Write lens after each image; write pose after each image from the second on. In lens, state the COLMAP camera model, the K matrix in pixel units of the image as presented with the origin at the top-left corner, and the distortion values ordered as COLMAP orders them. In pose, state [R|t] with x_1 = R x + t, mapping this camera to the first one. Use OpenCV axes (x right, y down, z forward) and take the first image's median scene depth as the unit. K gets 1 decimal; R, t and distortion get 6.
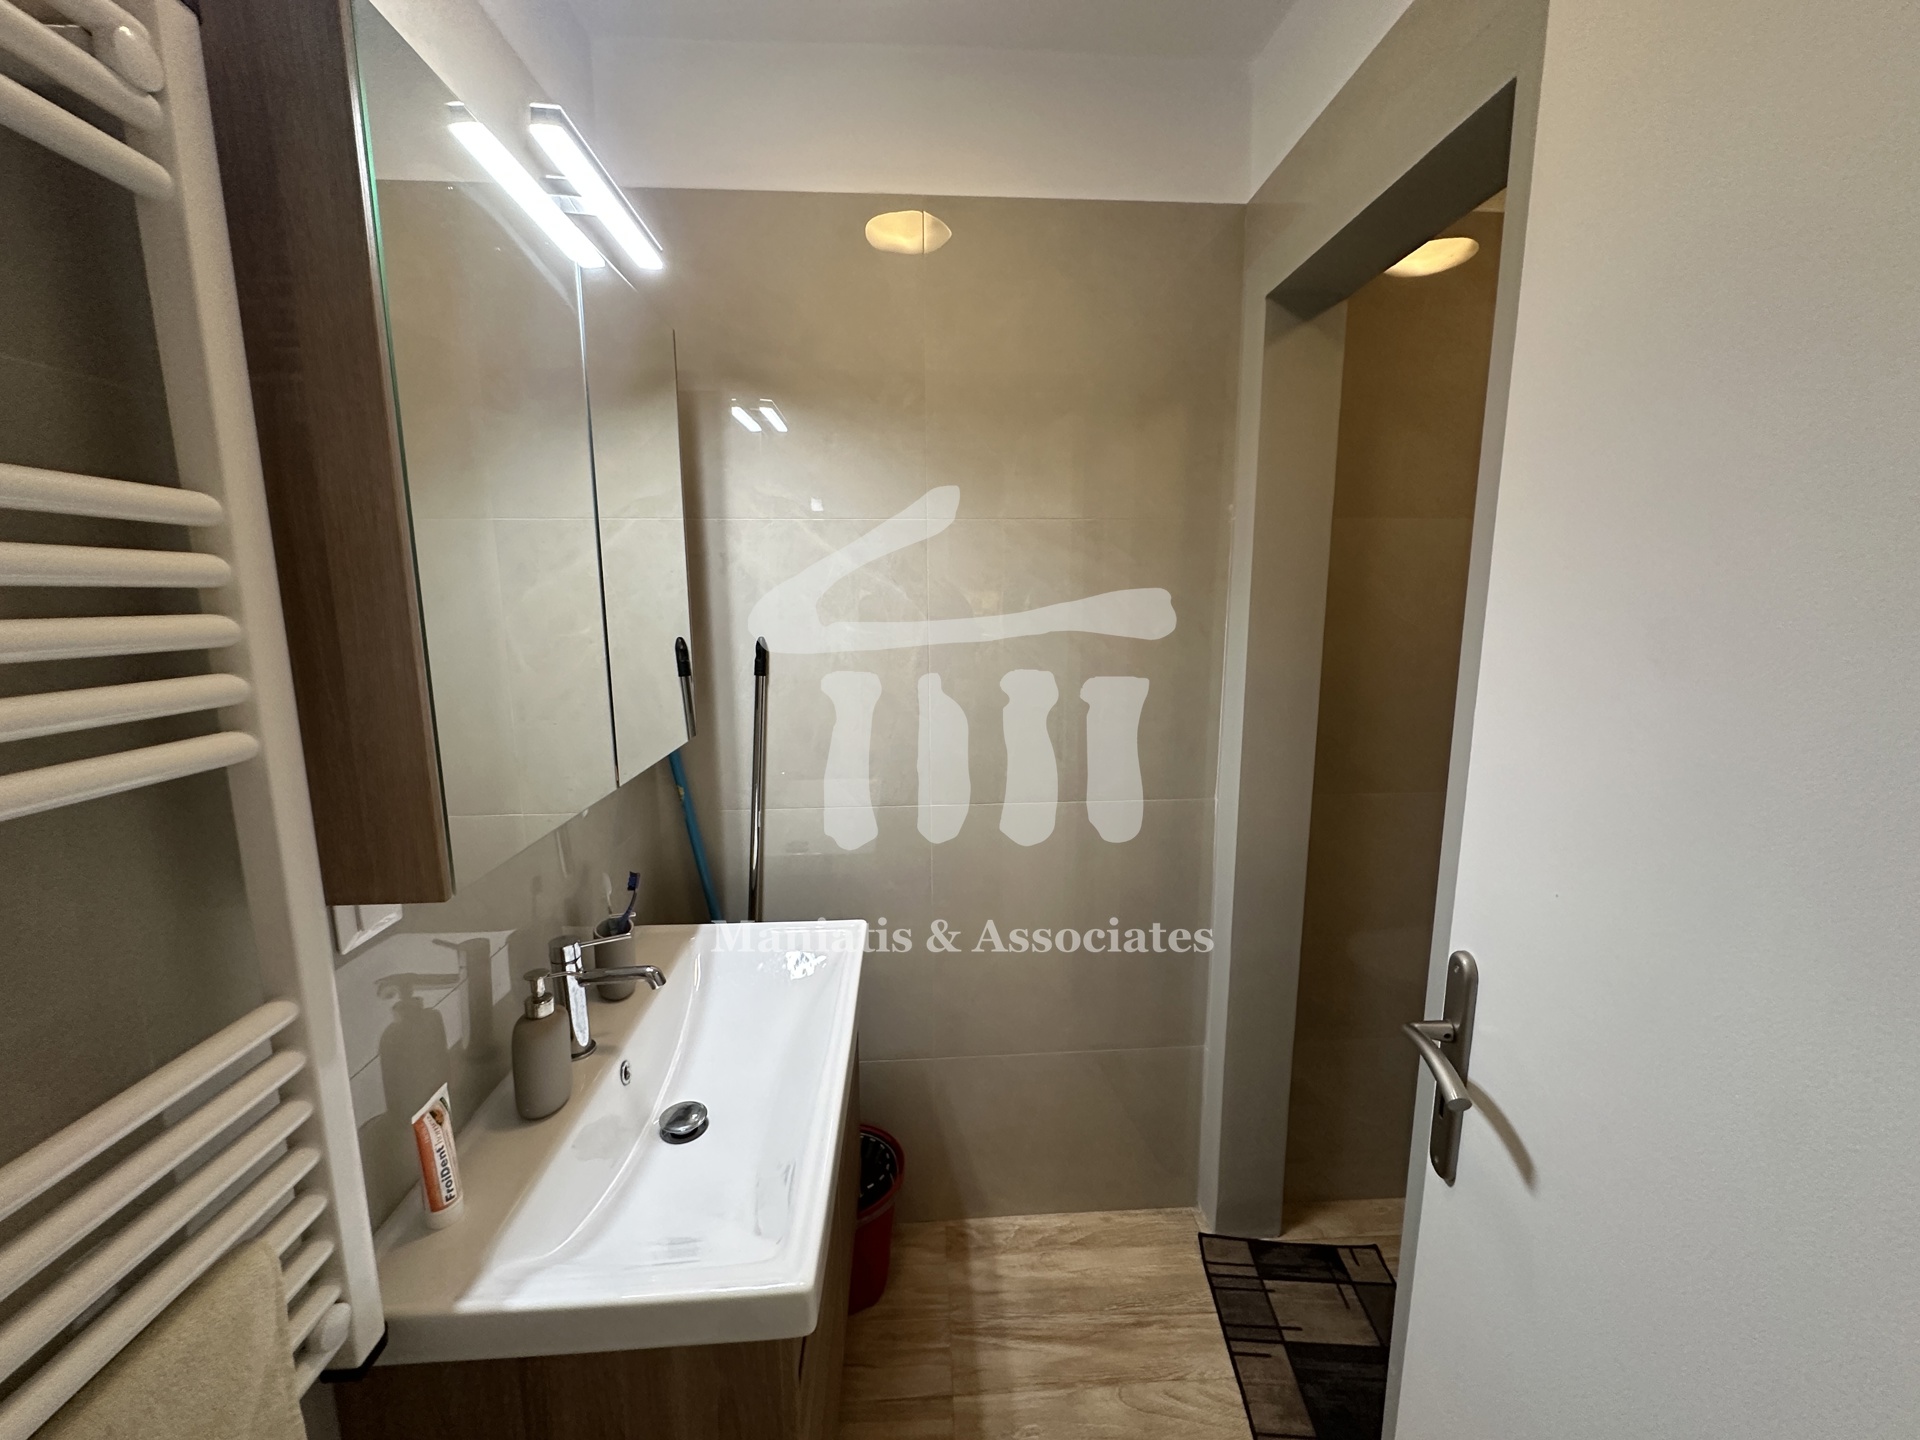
lens RADIAL K [[763.8, 0, 958.6], [0, 763.8, 715.9], [0, 0, 1]] dist [-0.002621, 0.000406]
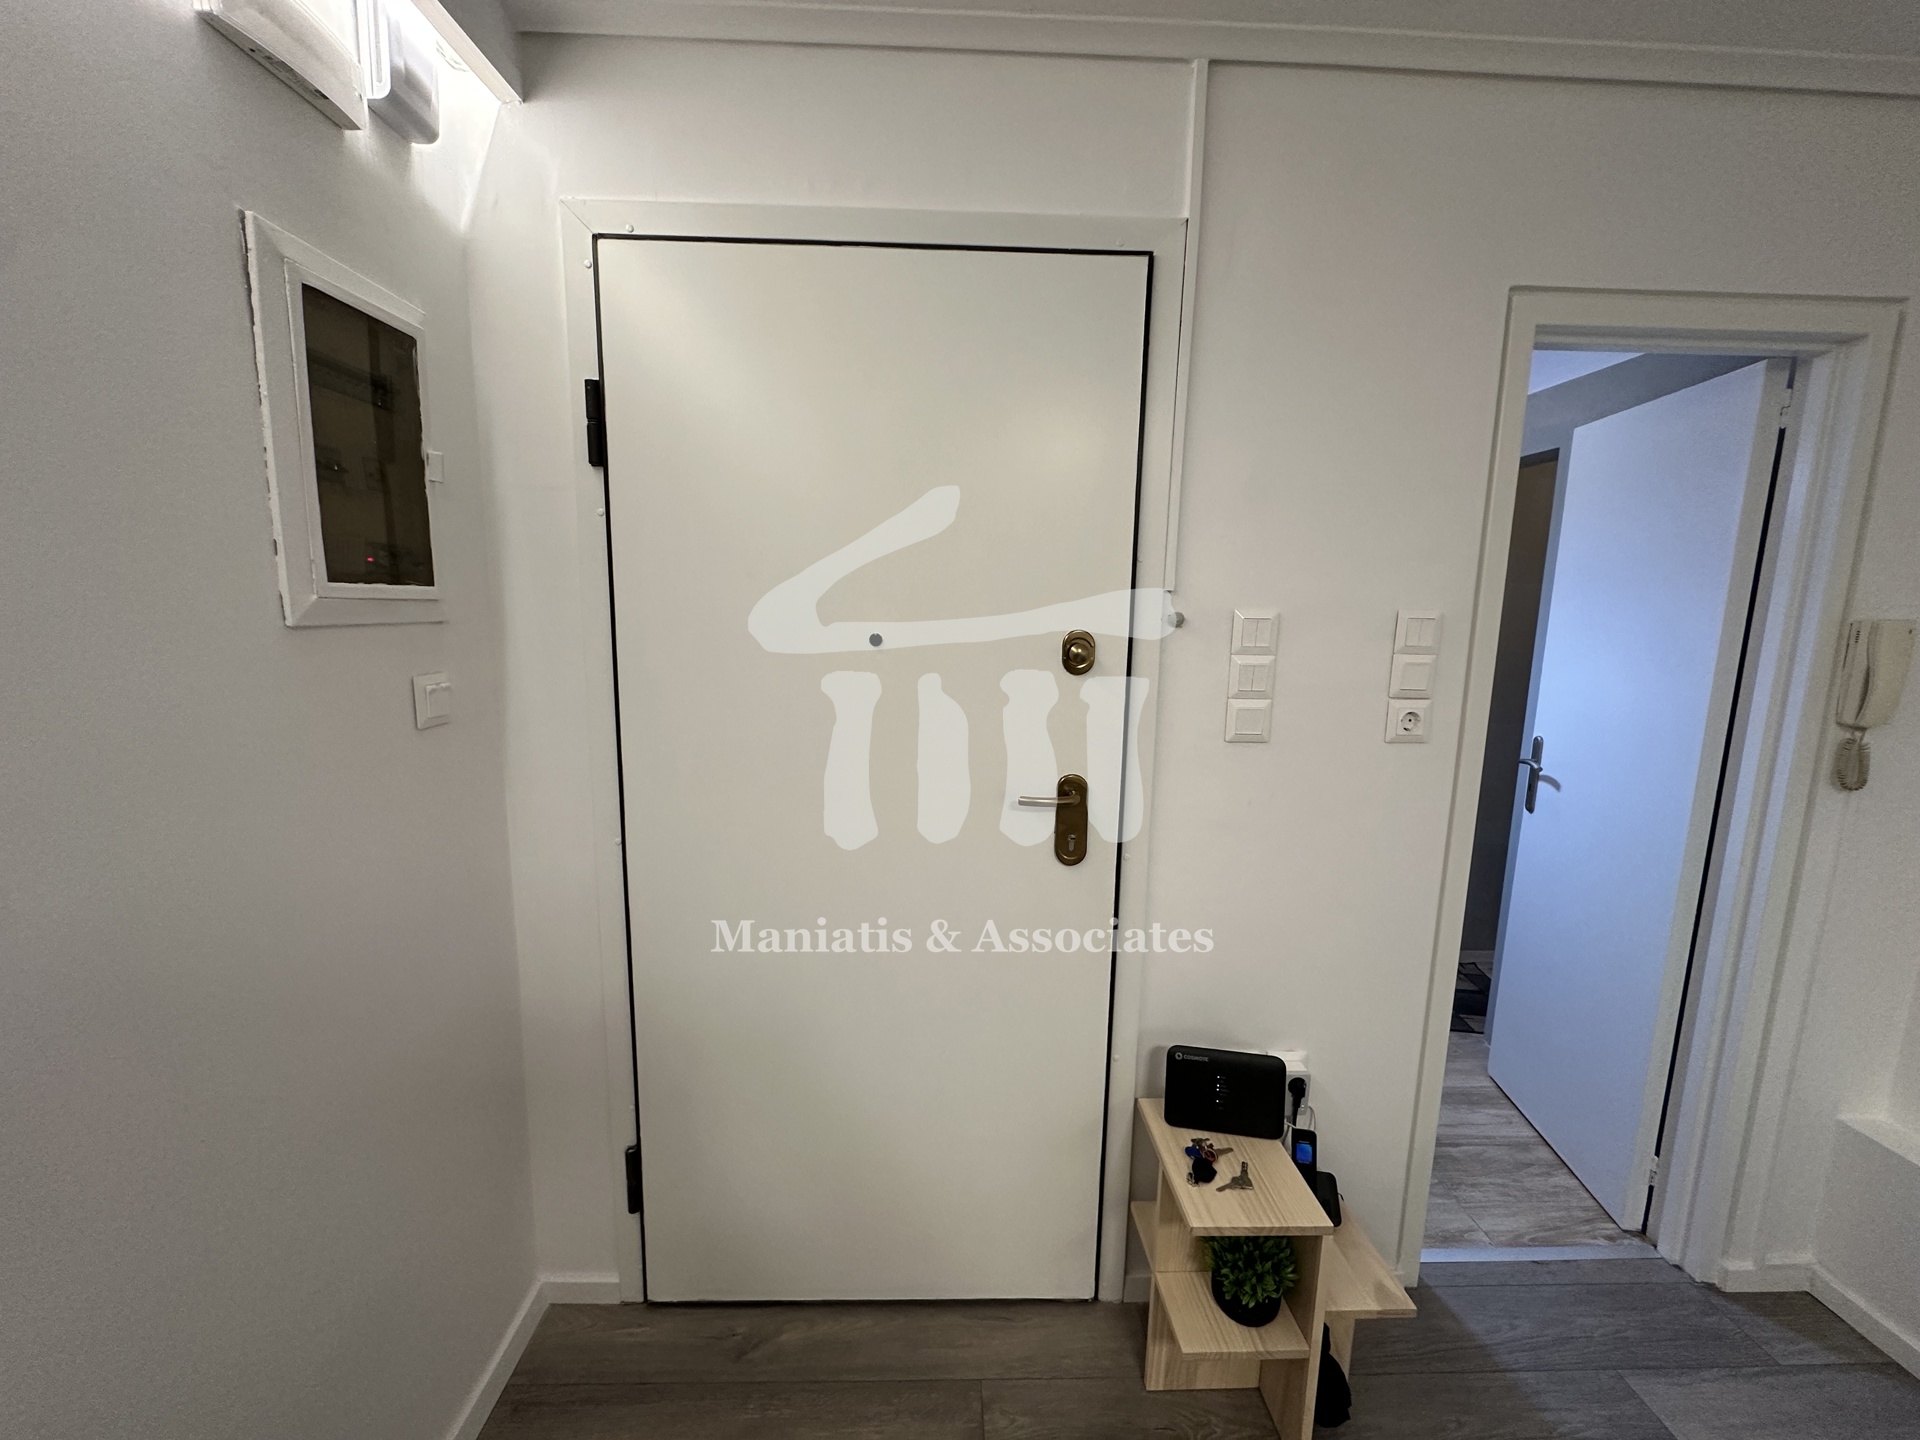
lens RADIAL K [[763.8, 0, 958.6], [0, 763.8, 715.9], [0, 0, 1]] dist [-0.002621, 0.000406]
pose [[0.997711, 0.032001, -0.059567, -1.158774], [-0.032210, 0.999478, -0.002552, 0.321102], [0.059454, 0.004465, 0.998221, -1.711848]]
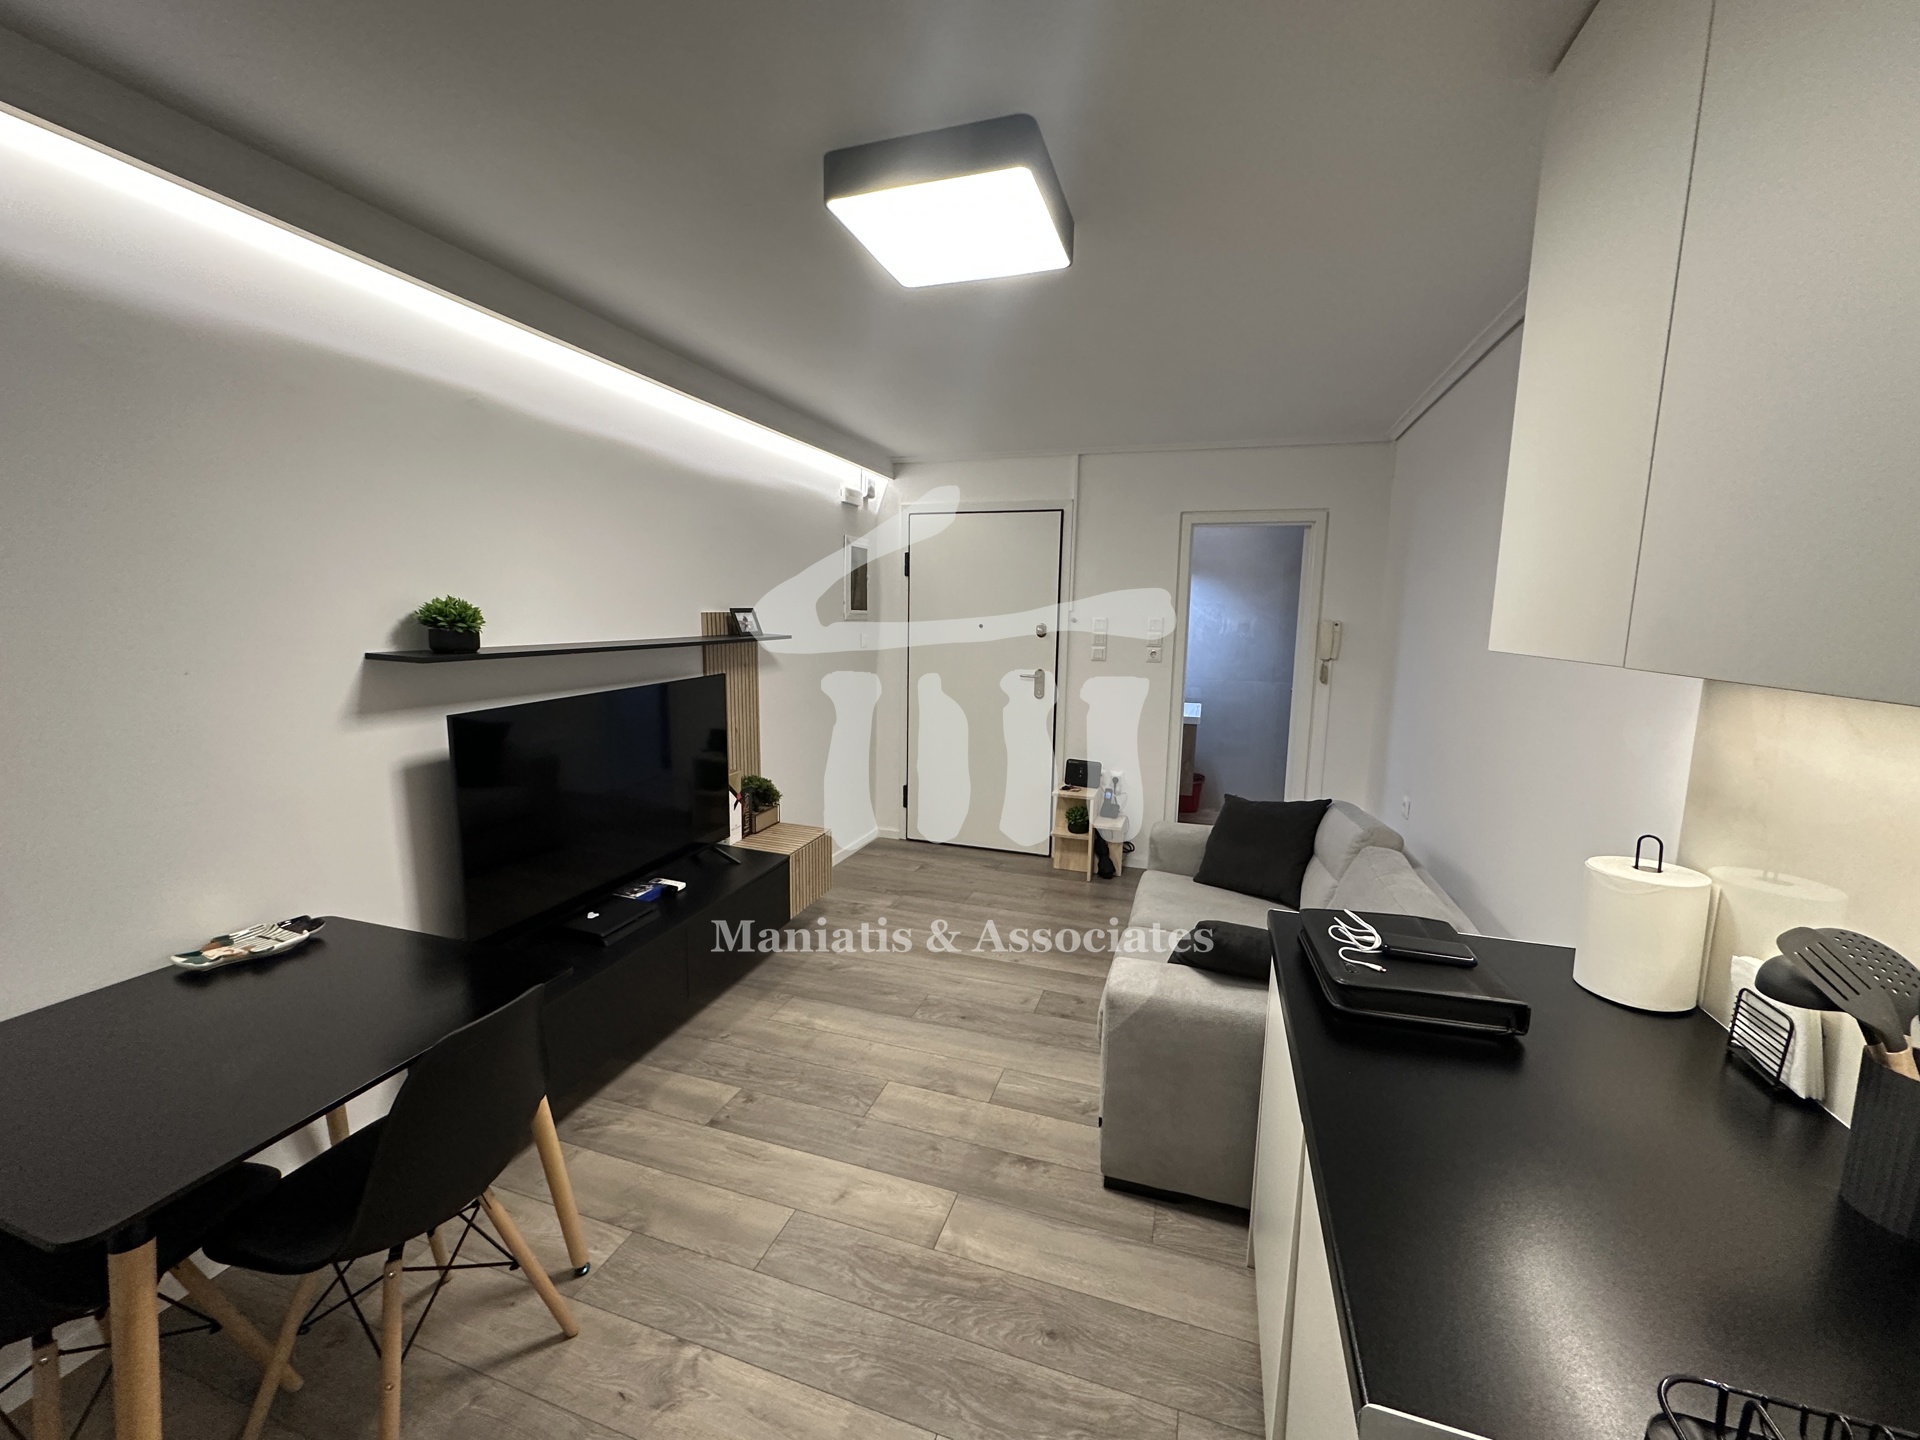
lens RADIAL K [[763.8, 0, 958.6], [0, 763.8, 715.9], [0, 0, 1]] dist [-0.002621, 0.000406]
pose [[0.913302, 0.074456, -0.400420, 0.446635], [-0.082290, 0.996606, -0.002378, 0.769655], [0.398884, 0.035123, 0.916328, -4.740489]]
